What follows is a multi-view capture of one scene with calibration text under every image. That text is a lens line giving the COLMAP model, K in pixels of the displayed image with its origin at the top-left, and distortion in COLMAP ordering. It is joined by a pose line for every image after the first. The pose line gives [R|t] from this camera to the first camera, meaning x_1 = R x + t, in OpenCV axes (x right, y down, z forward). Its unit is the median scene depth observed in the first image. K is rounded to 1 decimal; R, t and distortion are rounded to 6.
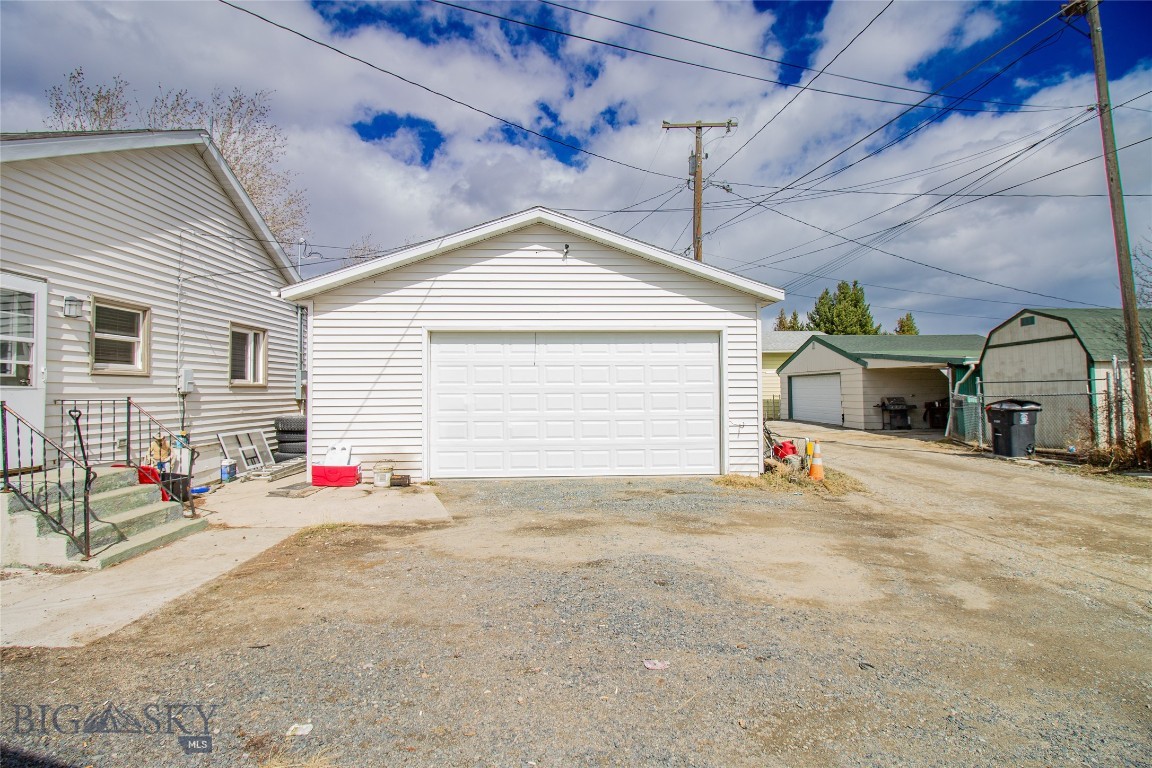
lens RADIAL K [[550.0, 0, 553.9], [0, 550.0, 381.8], [0, 0, 1]] dist [-0.012601, -0.001883]
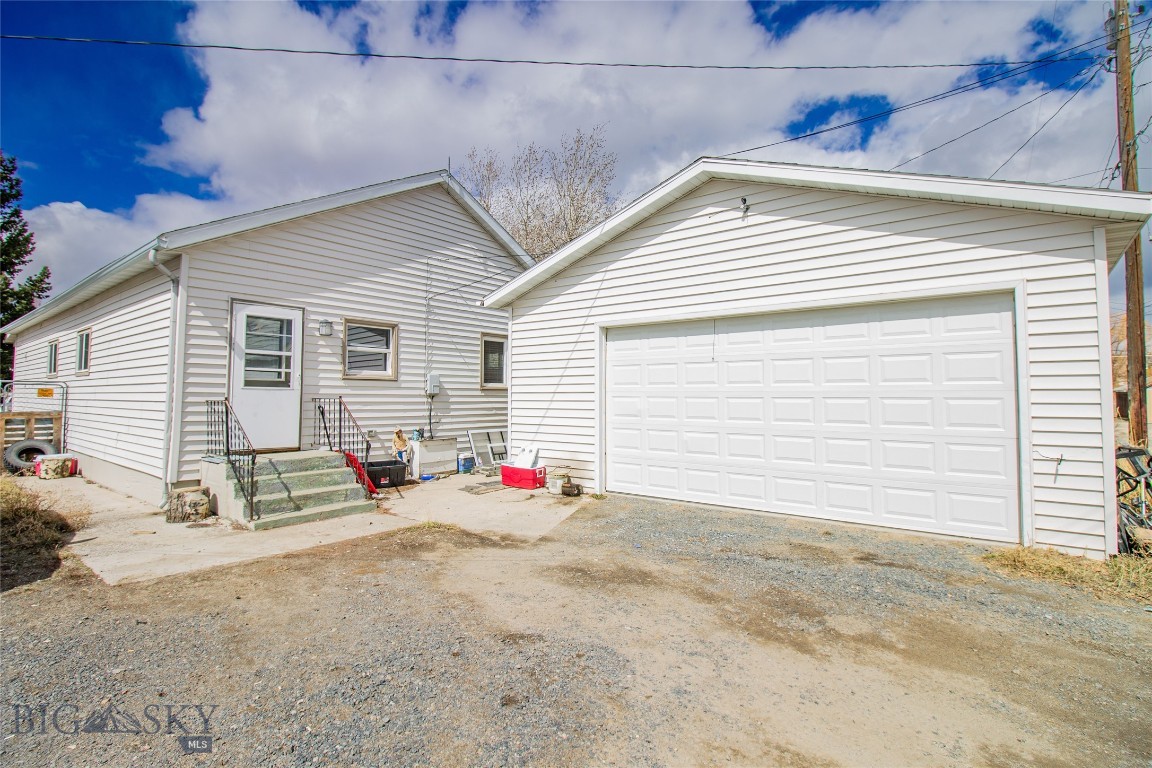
lens RADIAL K [[550.0, 0, 570.6], [0, 550.0, 381.1], [0, 0, 1]] dist [-0.012601, -0.001883]
pose [[0.763240, -0.010160, -0.646035, 0.349291], [0.002983, 0.999921, -0.012201, 0.007674], [0.646108, 0.007385, 0.763210, 0.305172]]
